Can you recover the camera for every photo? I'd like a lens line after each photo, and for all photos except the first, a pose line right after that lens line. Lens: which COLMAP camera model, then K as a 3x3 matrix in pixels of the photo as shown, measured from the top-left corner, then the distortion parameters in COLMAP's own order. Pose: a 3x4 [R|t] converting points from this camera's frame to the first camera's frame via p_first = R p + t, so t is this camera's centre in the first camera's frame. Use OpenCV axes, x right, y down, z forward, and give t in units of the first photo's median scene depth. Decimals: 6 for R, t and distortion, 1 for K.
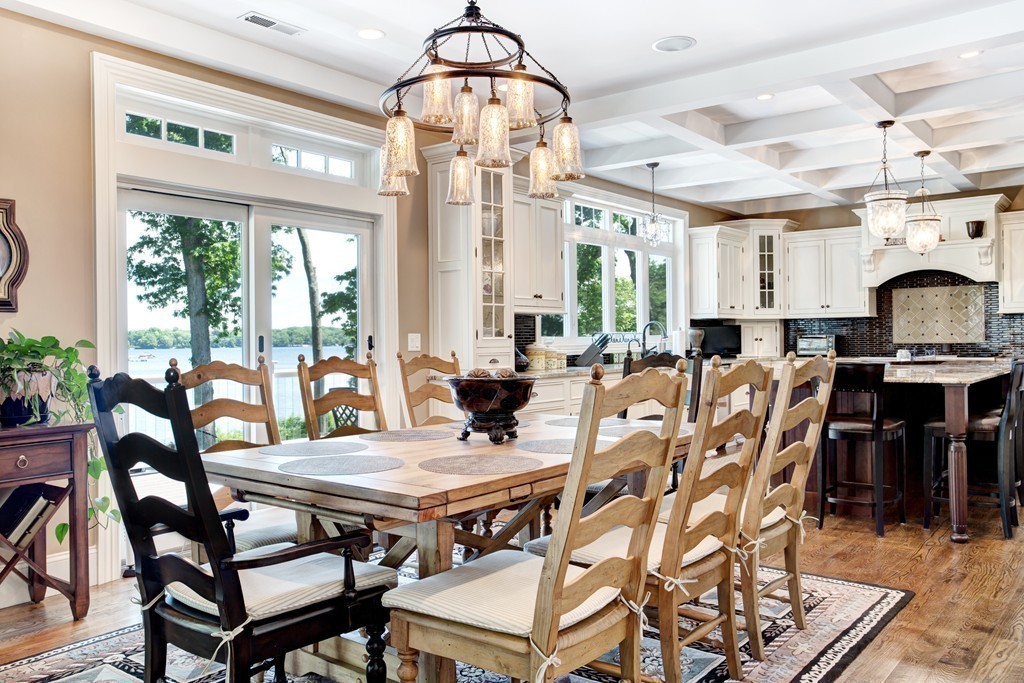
lens RADIAL K [[801.0, 0, 471.2], [0, 801.0, 340.4], [0, 0, 1]] dist [-0.001437, 0.069764]
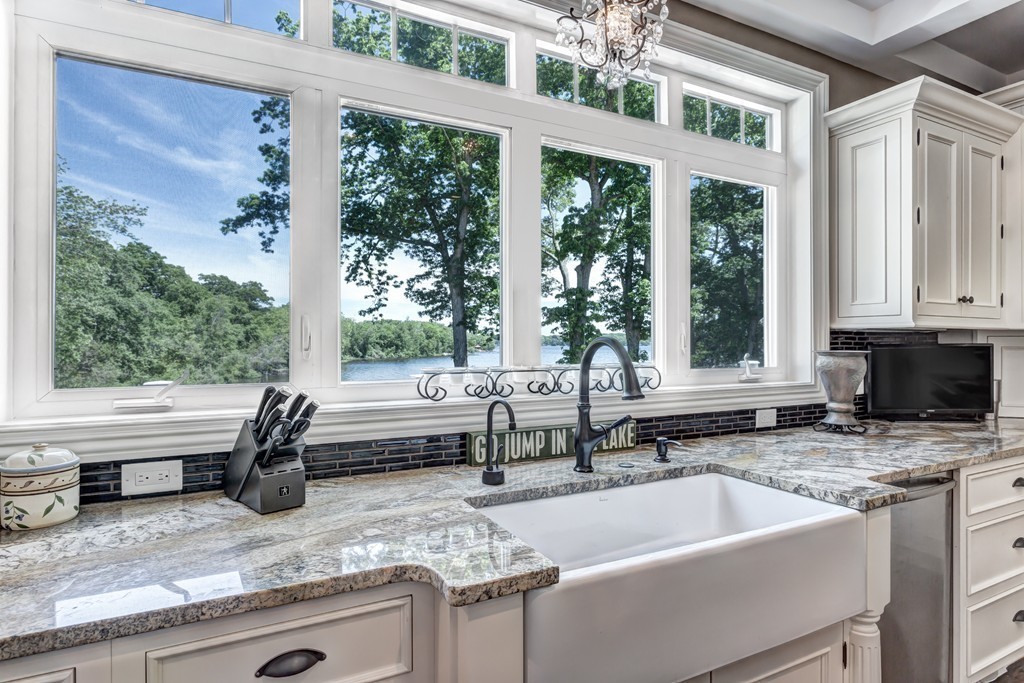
lens RADIAL K [[492.1, 0, 470.5], [0, 492.1, 340.5], [0, 0, 1]] dist [0.001979, 0.000365]
pose [[0.892118, 0.013923, -0.451587, 0.222346], [-0.015040, 0.999886, 0.001114, -0.018089], [0.451552, 0.005798, 0.892226, 0.686461]]
